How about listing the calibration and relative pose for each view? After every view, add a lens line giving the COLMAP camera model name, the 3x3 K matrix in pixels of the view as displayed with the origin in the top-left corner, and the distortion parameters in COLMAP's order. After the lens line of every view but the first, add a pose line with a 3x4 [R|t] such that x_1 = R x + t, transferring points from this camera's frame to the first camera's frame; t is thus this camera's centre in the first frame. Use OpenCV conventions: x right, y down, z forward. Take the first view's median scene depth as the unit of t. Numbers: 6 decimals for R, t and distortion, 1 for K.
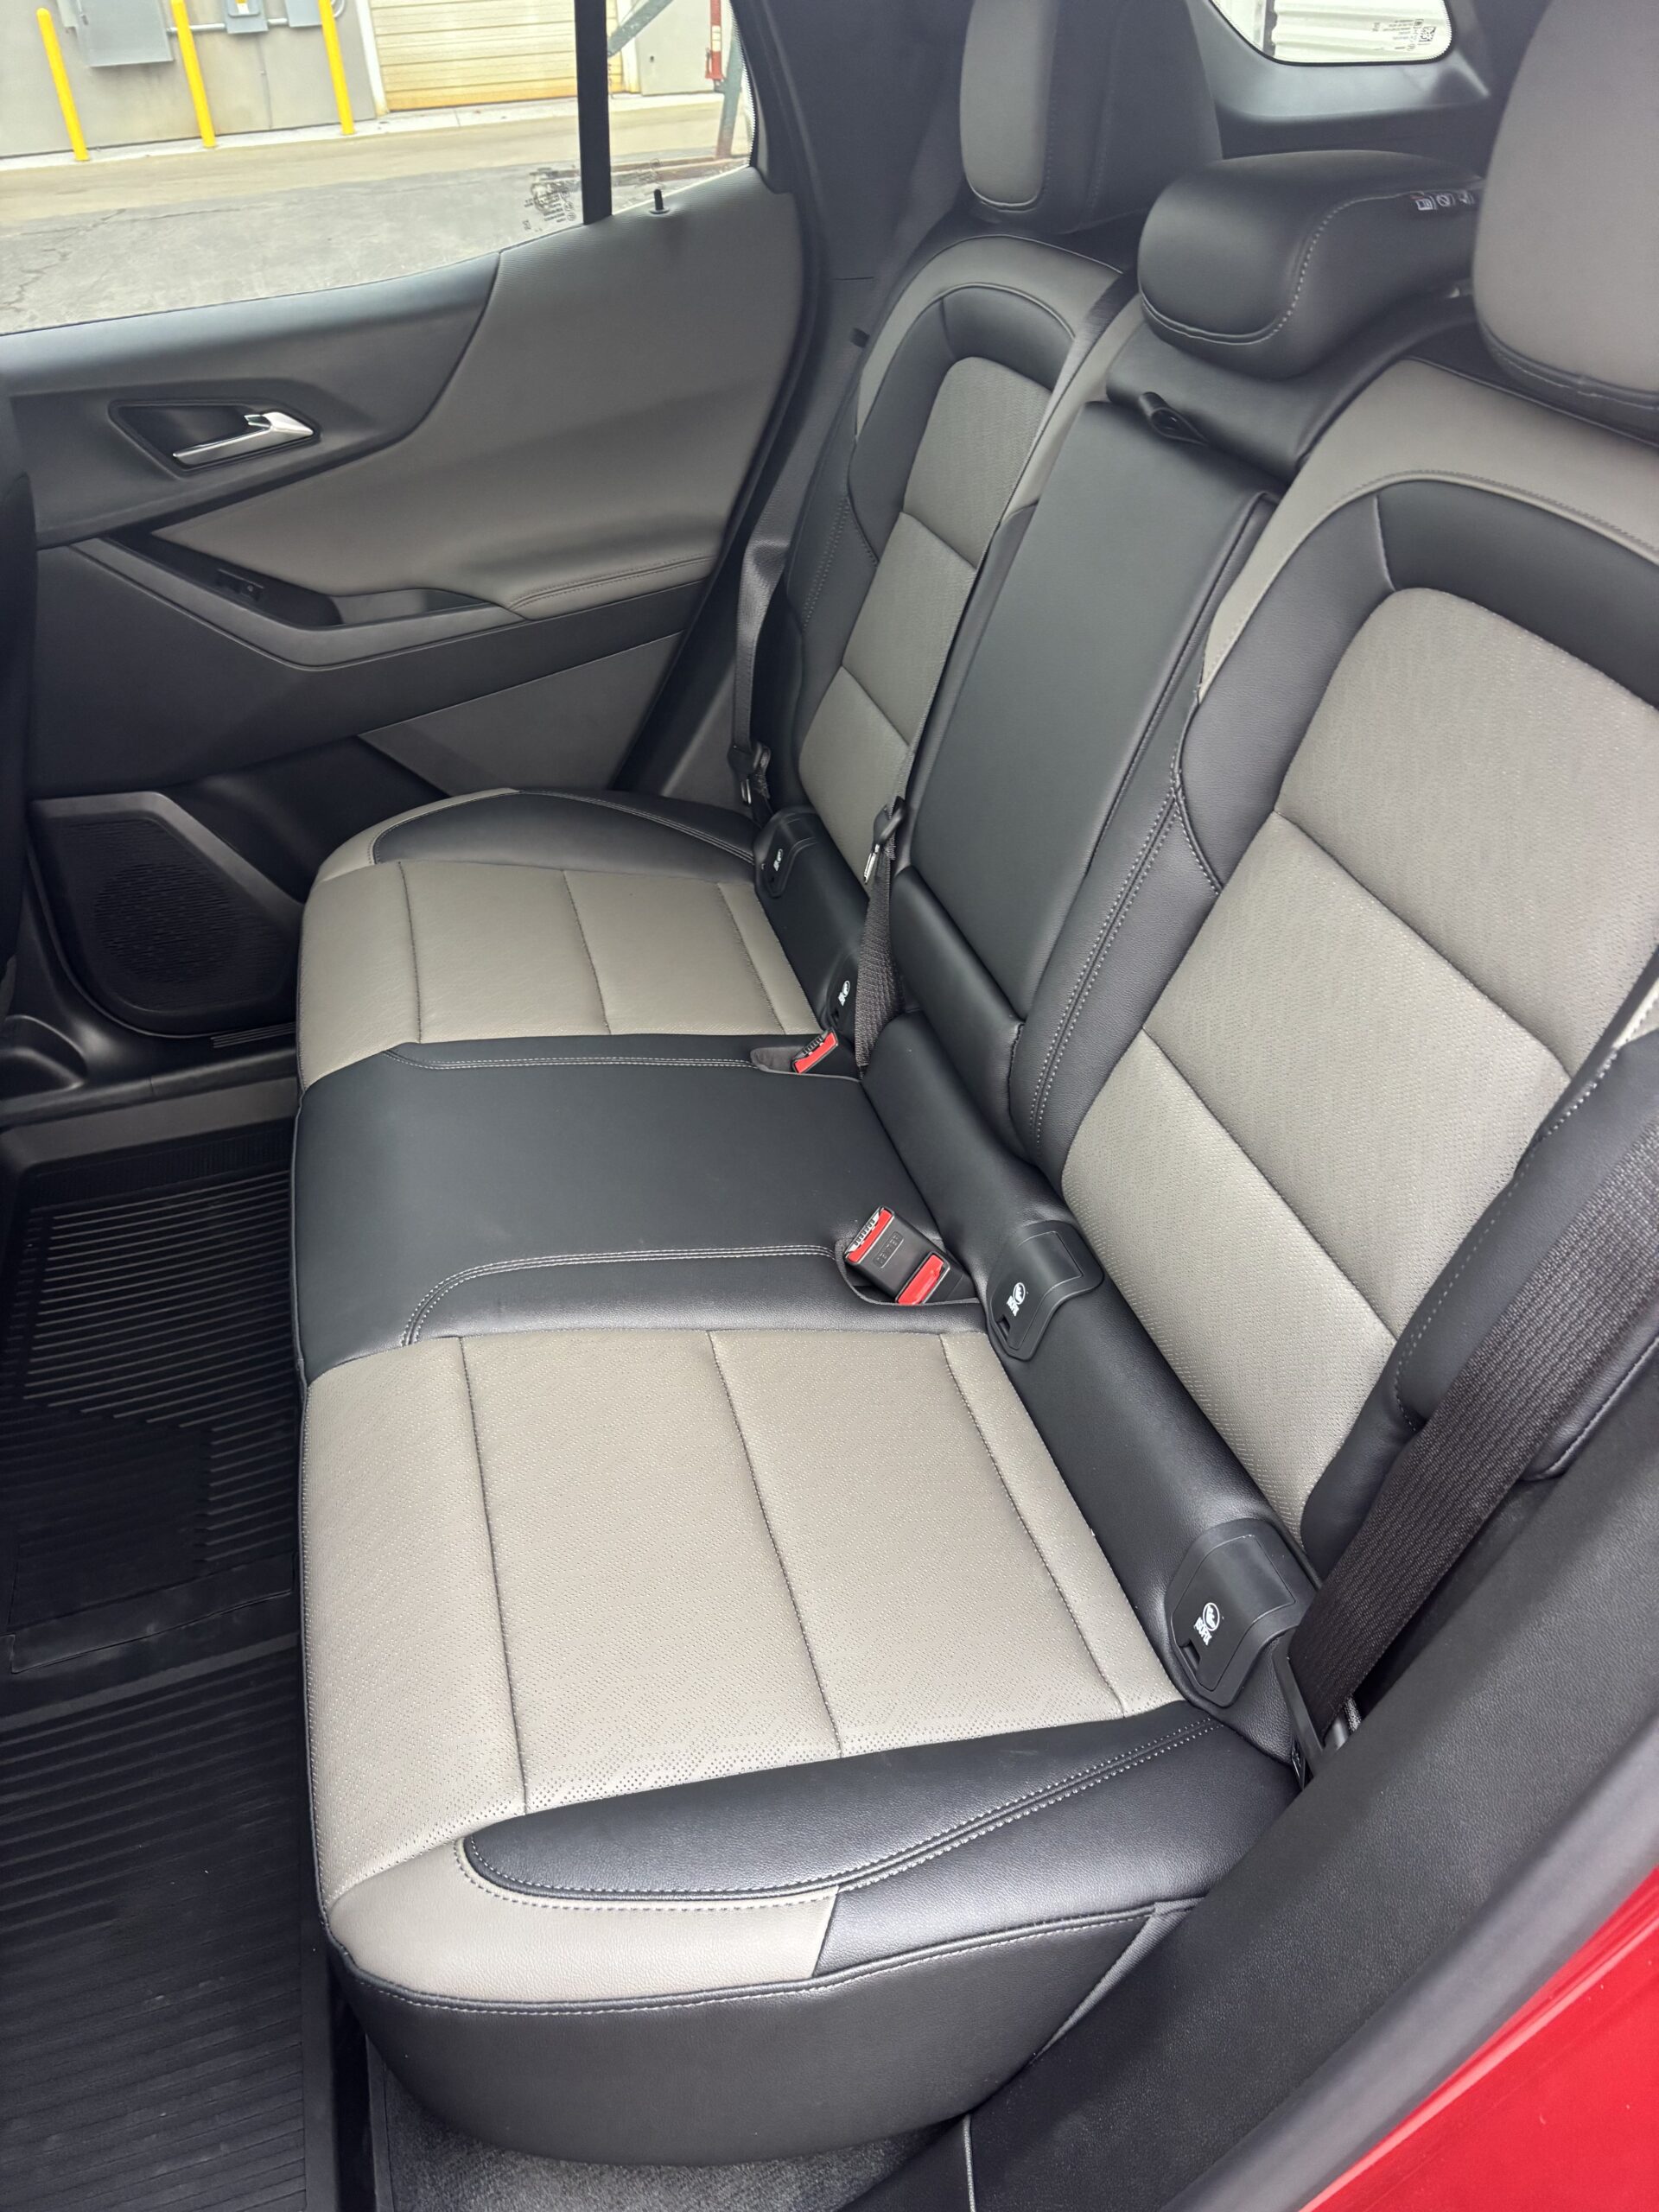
lens RADIAL K [[1678.3, 0, 808.6], [0, 1678.3, 1117.6], [0, 0, 1]] dist [0.037406, -0.043622]
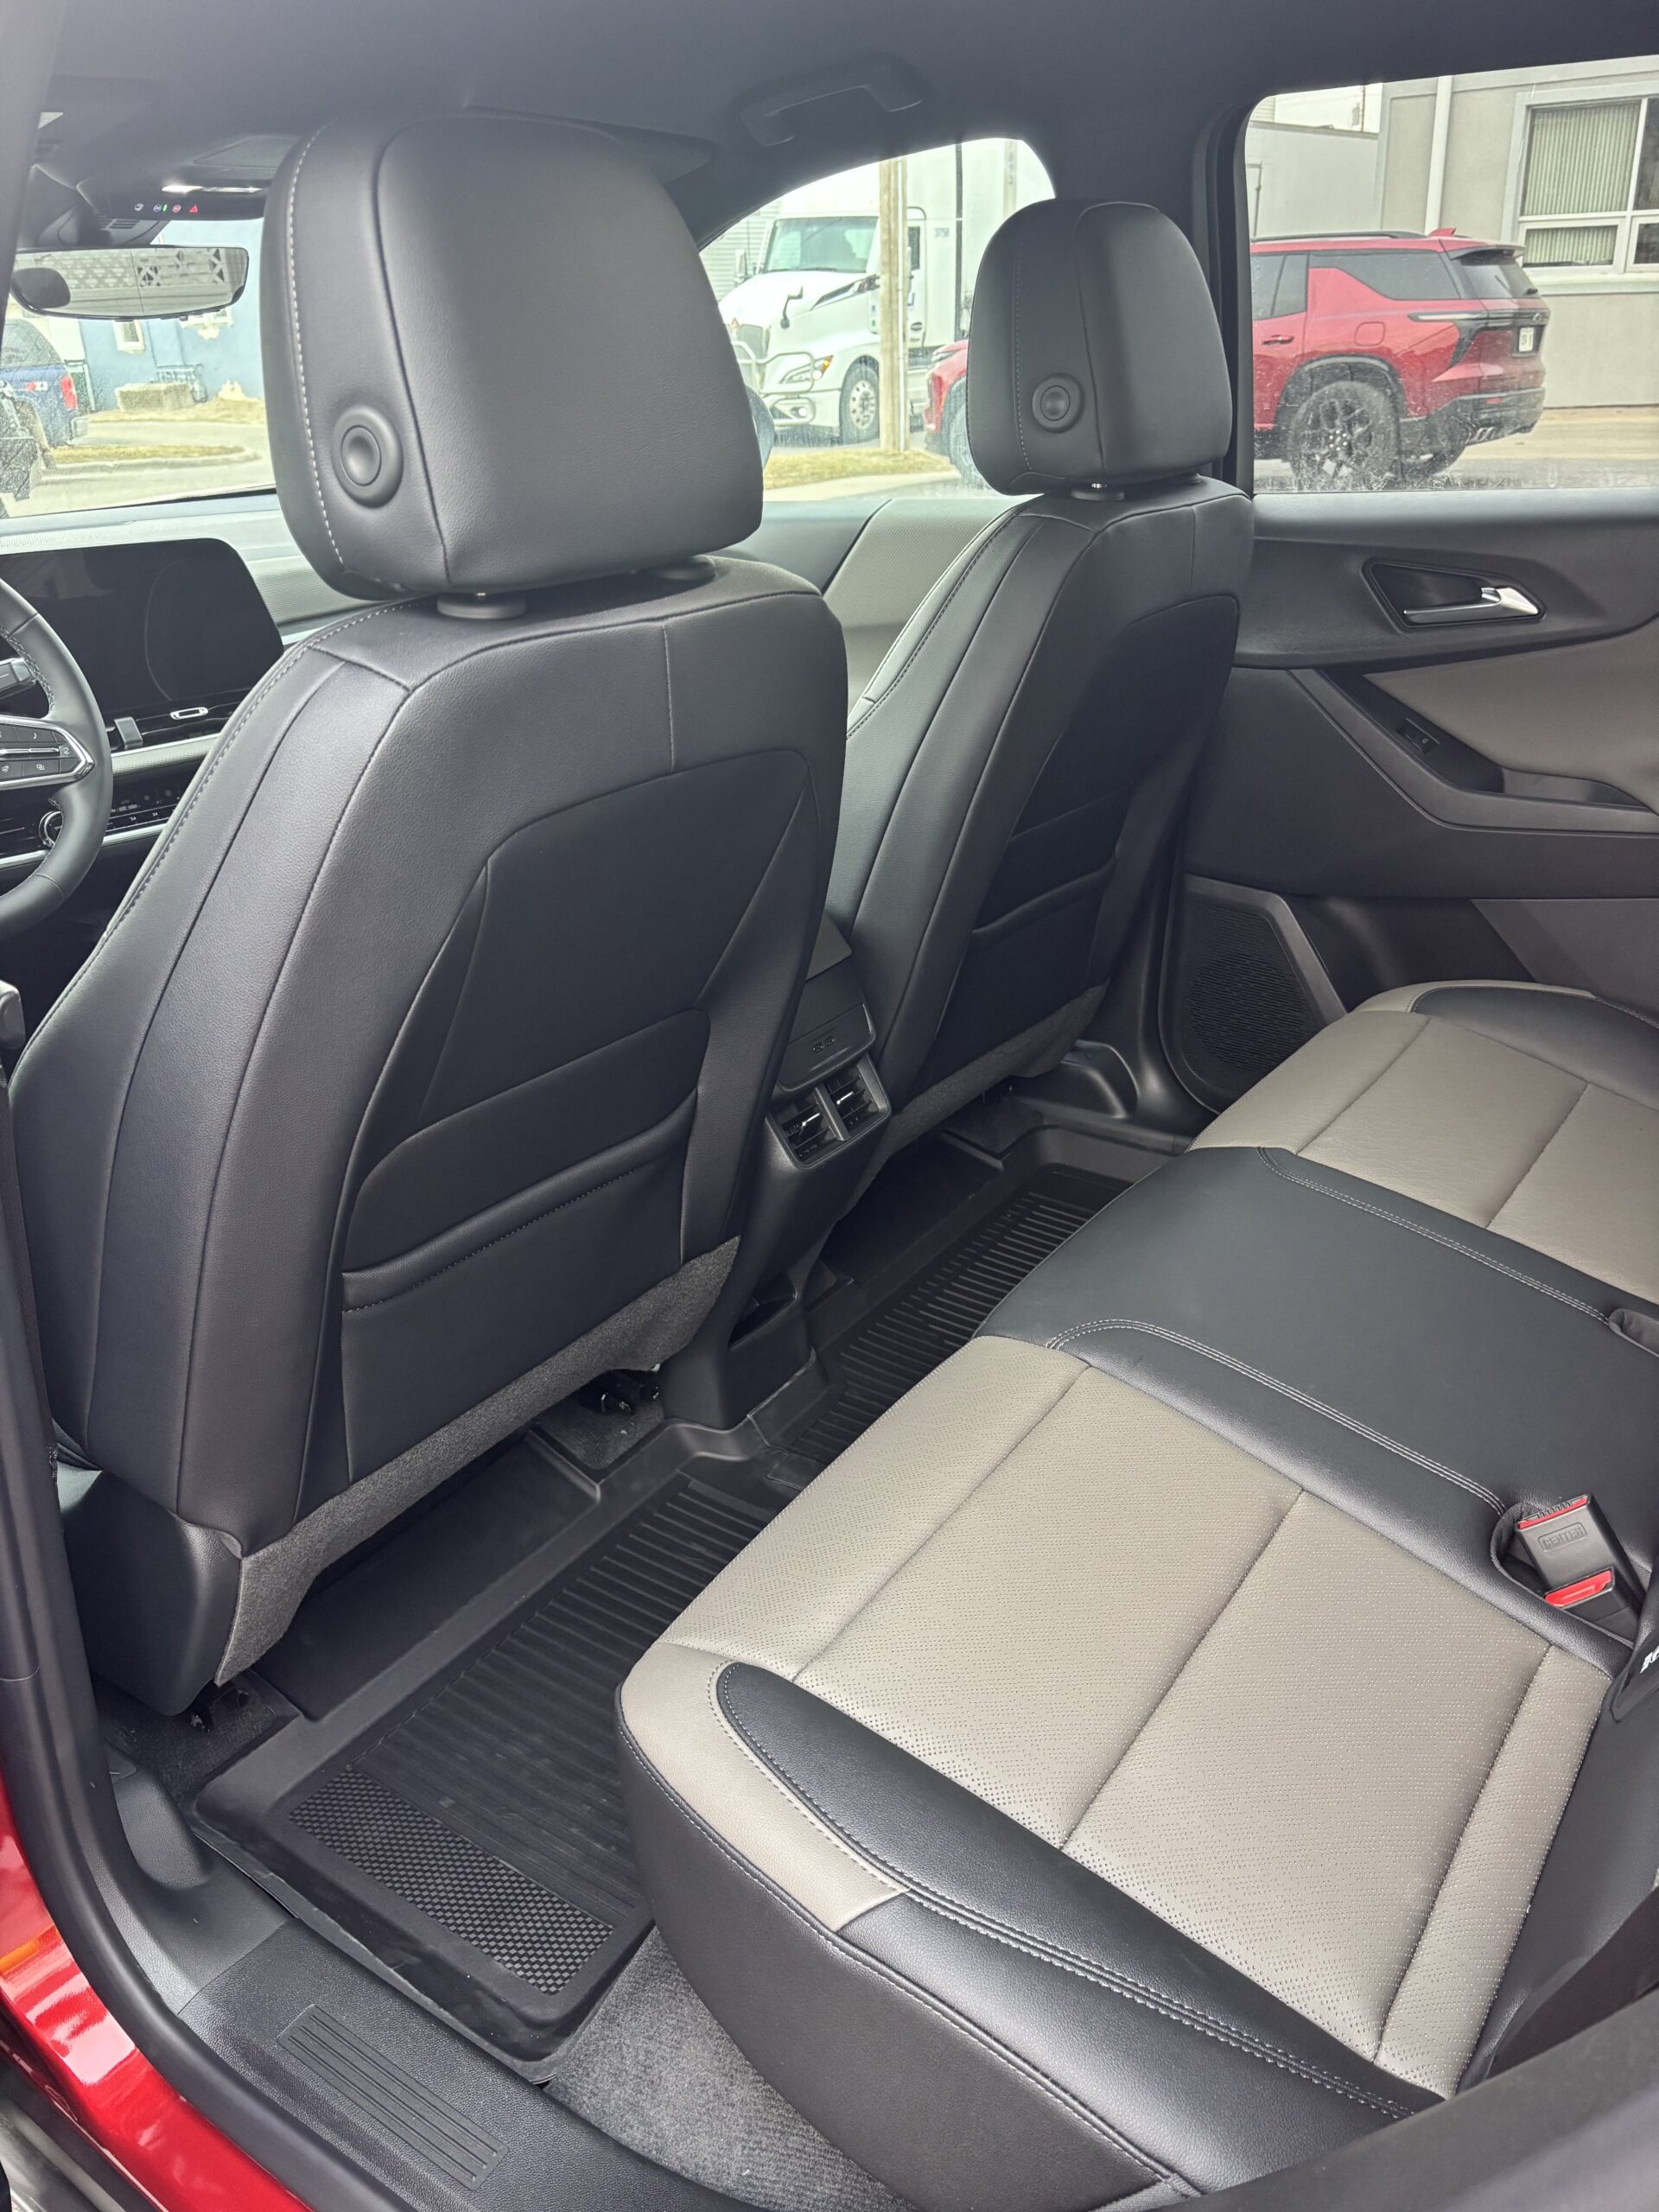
lens RADIAL K [[1678.3, 0, 835.8], [0, 1678.3, 1128.8], [0, 0, 1]] dist [0.037406, -0.043622]
pose [[0.645558, 0.363102, -0.671872, 0.282168], [-0.436291, 0.897398, 0.065779, -0.003540], [0.626821, 0.250667, 0.737741, 0.056763]]
